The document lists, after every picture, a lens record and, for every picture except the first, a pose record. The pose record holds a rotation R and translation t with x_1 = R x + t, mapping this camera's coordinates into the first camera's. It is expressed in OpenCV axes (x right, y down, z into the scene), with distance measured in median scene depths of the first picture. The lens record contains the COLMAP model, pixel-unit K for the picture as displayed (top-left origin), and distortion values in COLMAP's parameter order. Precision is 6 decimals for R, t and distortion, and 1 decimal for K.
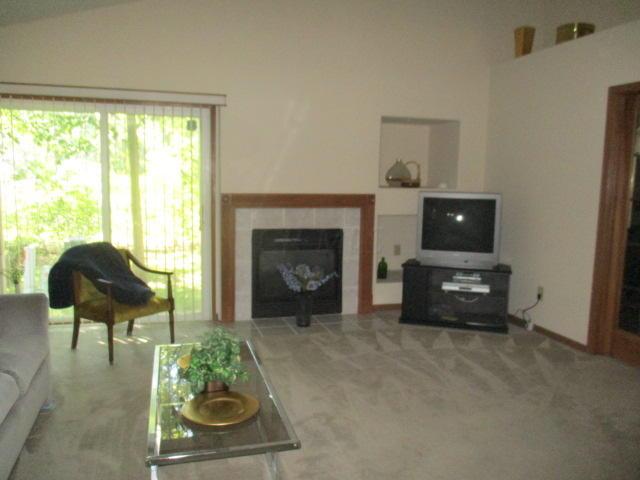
lens RADIAL K [[531.9, 0, 317.6], [0, 531.9, 240.6], [0, 0, 1]] dist [-0.028839, 0.006706]
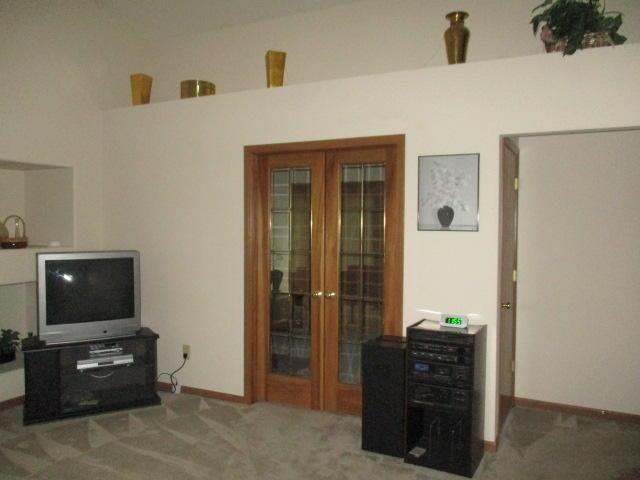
lens RADIAL K [[531.9, 0, 320.7], [0, 531.9, 240.6], [0, 0, 1]] dist [-0.028839, 0.006706]
pose [[0.669298, -0.043228, 0.741735, -0.118304], [0.103897, 0.993943, -0.035824, -0.041435], [-0.735694, 0.101041, 0.669736, 0.158542]]
